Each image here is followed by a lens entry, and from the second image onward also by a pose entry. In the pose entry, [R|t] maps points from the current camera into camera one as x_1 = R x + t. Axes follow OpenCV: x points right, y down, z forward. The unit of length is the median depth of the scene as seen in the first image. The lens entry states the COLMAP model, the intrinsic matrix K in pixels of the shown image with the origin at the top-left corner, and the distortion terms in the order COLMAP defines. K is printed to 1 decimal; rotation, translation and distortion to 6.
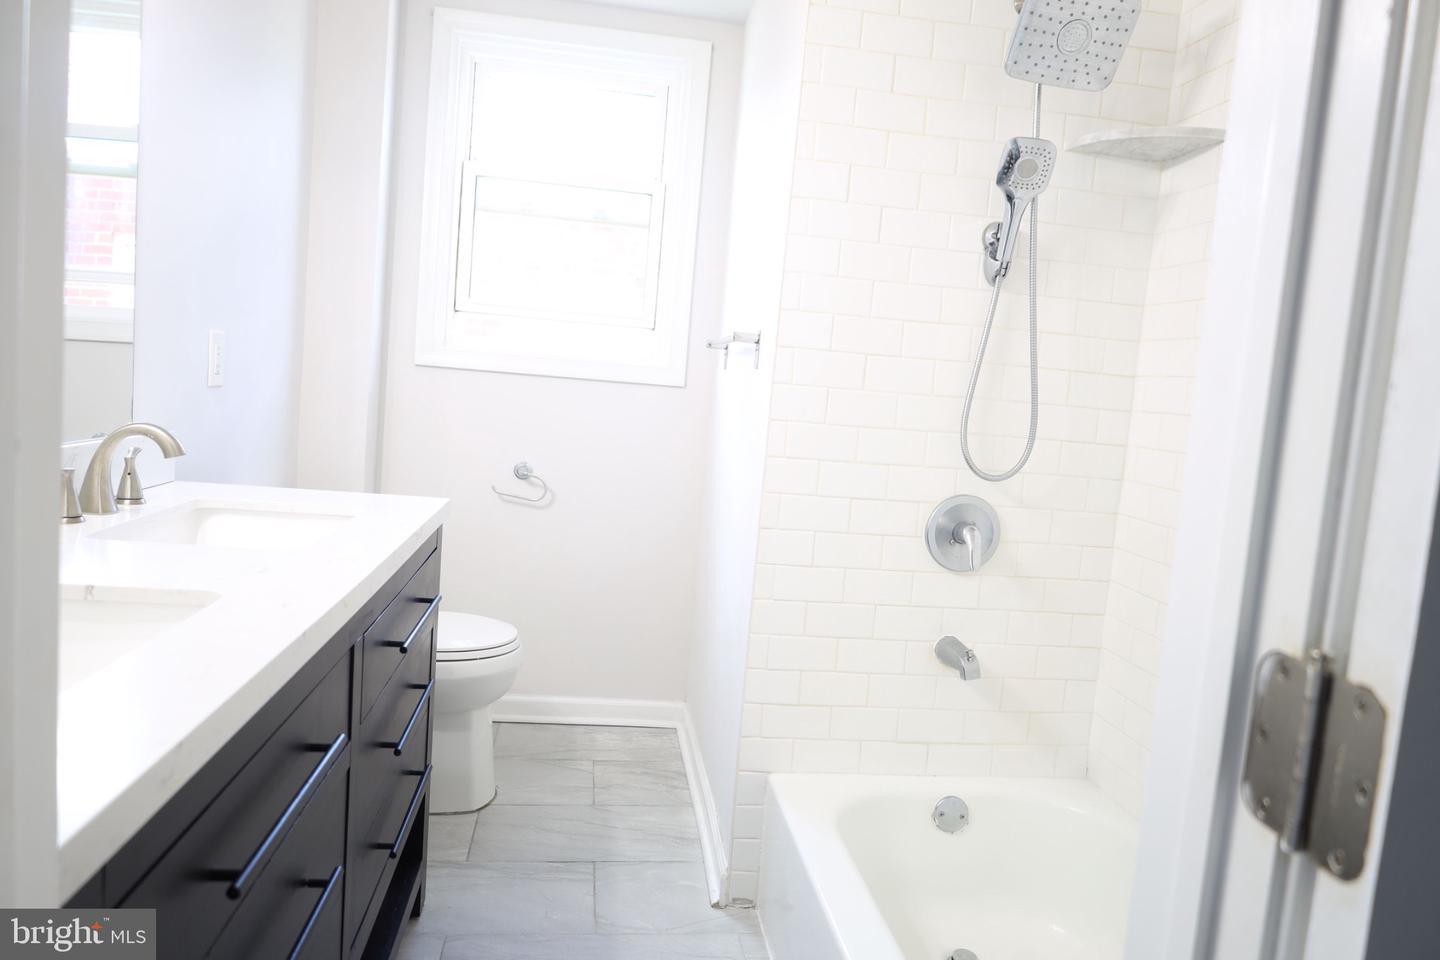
lens RADIAL K [[997.4, 0, 714.8], [0, 997.4, 485.3], [0, 0, 1]] dist [0.005106, -0.002215]
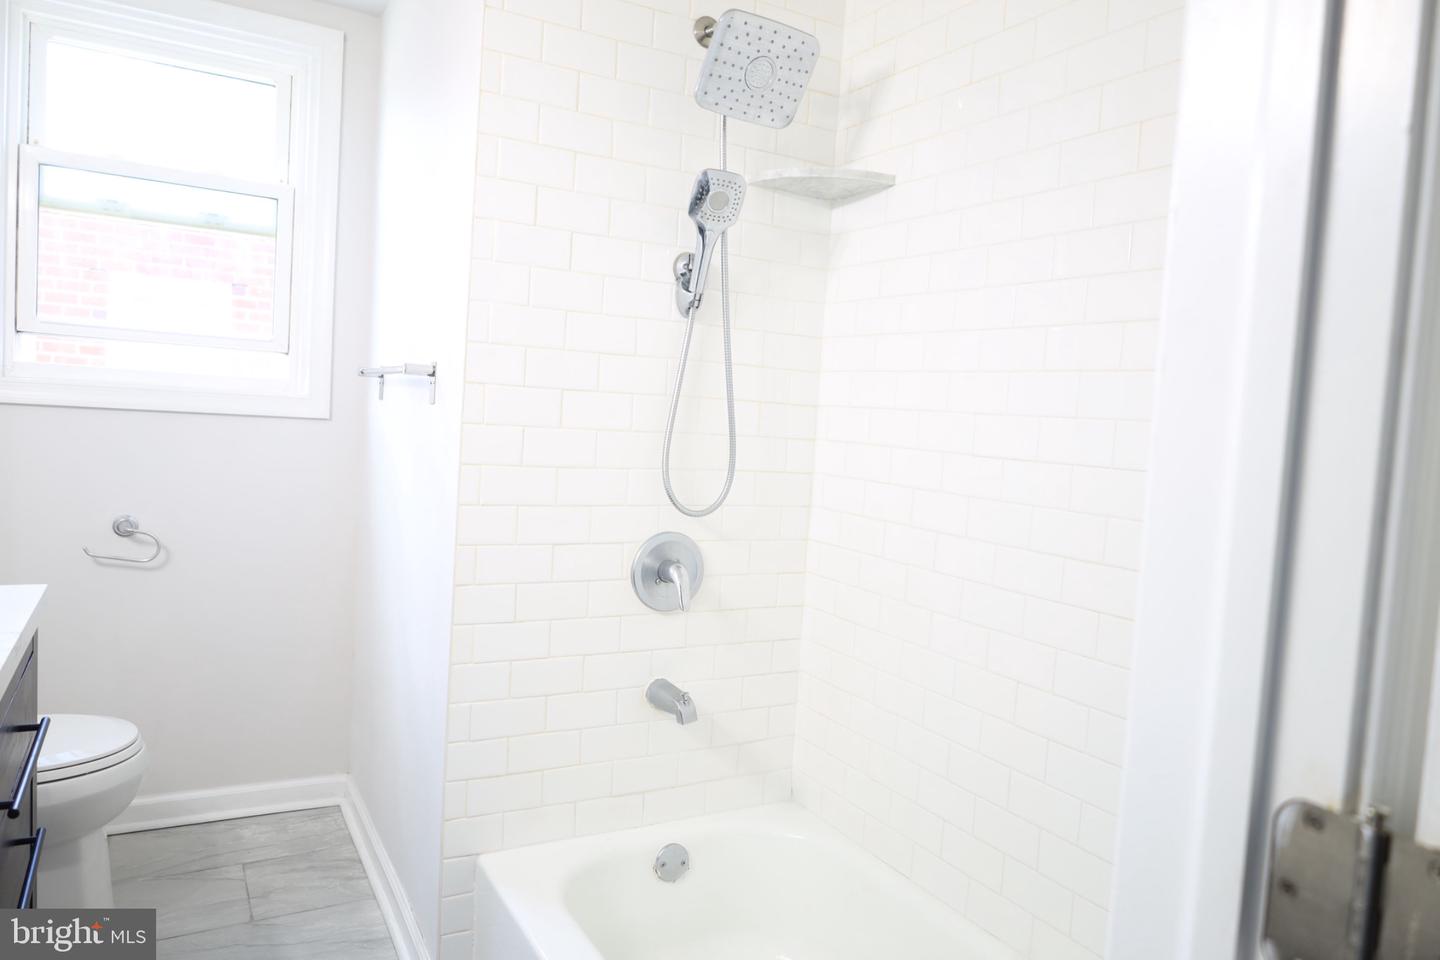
lens RADIAL K [[998.3, 0, 718.0], [0, 998.3, 486.7], [0, 0, 1]] dist [-0.003120, 0.003062]
pose [[0.927104, -0.051393, 0.371264, -0.063195], [0.053155, 0.998571, 0.005494, -0.037600], [-0.371016, 0.014641, 0.928511, 0.081629]]
